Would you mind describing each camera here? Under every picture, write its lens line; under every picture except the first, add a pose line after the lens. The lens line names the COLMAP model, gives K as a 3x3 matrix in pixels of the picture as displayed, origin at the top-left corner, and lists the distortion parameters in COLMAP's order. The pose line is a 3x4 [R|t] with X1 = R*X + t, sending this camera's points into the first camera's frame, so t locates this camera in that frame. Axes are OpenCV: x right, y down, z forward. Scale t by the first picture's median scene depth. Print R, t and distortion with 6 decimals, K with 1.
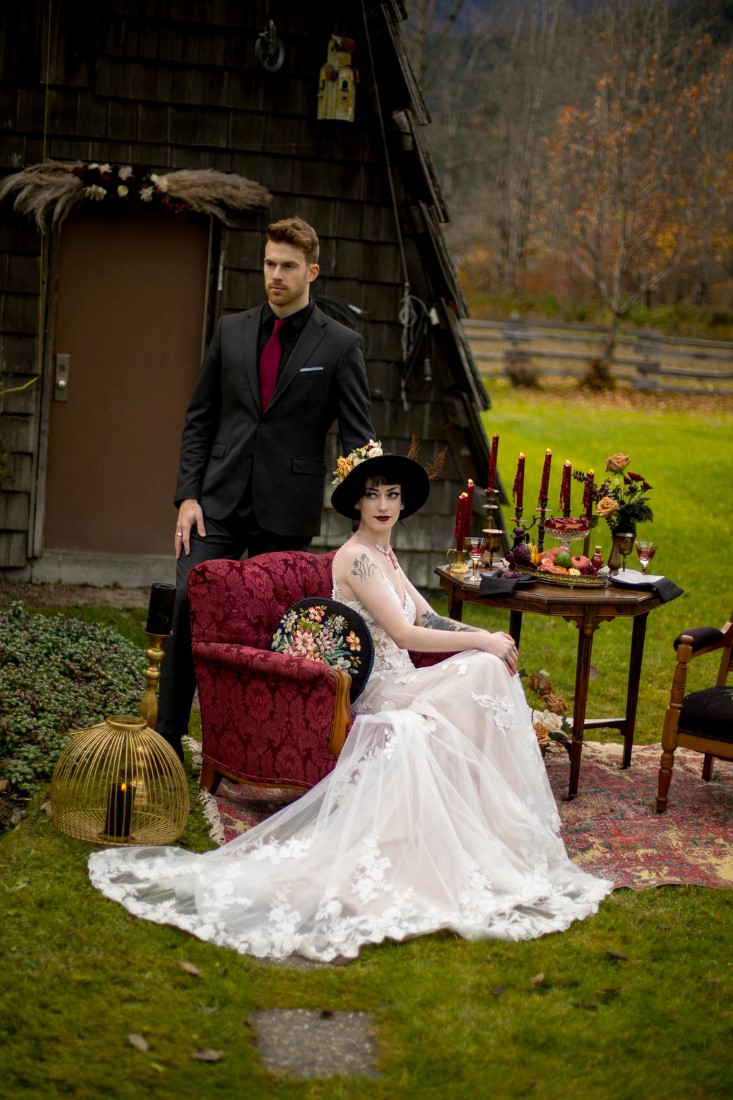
lens RADIAL K [[1595.9, 0, 369.0], [0, 1595.9, 546.0], [0, 0, 1]] dist [-0.128897, 0.000000]
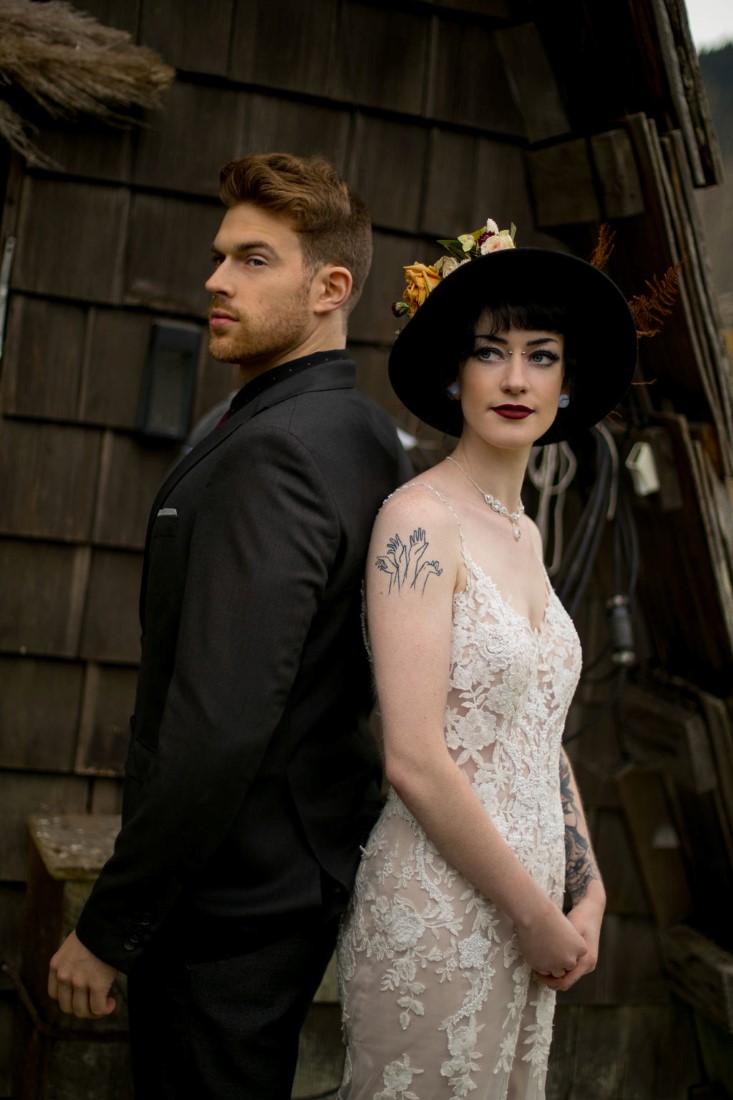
lens RADIAL K [[1595.9, 0, 364.5], [0, 1595.9, 547.2], [0, 0, 1]] dist [-0.128897, 0.000000]
pose [[0.992470, 0.039814, 0.115833, -0.056196], [-0.033202, 0.997738, -0.058457, -0.108722], [-0.117898, 0.054171, 0.991547, 0.691142]]
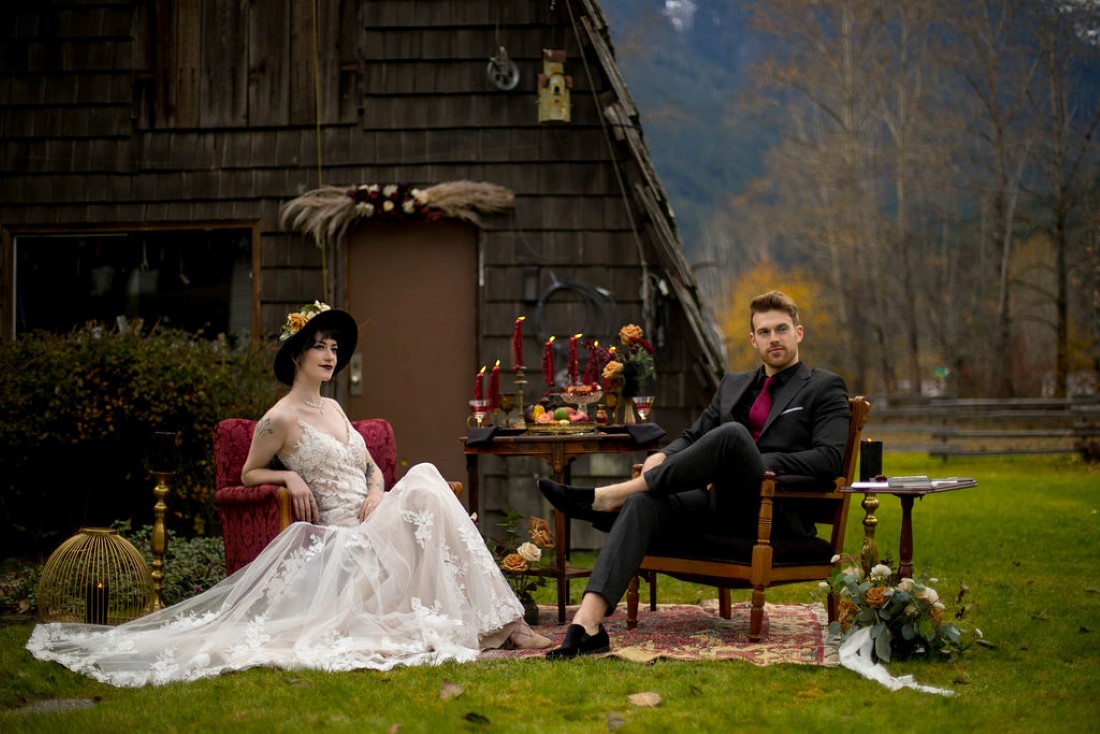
lens RADIAL K [[1595.9, 0, 547.7], [0, 1595.9, 368.2], [0, 0, 1]] dist [-0.128897, 0.000000]
pose [[0.955591, -0.086404, -0.281745, 0.272726], [0.031727, 0.980659, -0.193133, 0.120133], [0.292983, 0.175617, 0.939851, -0.039405]]
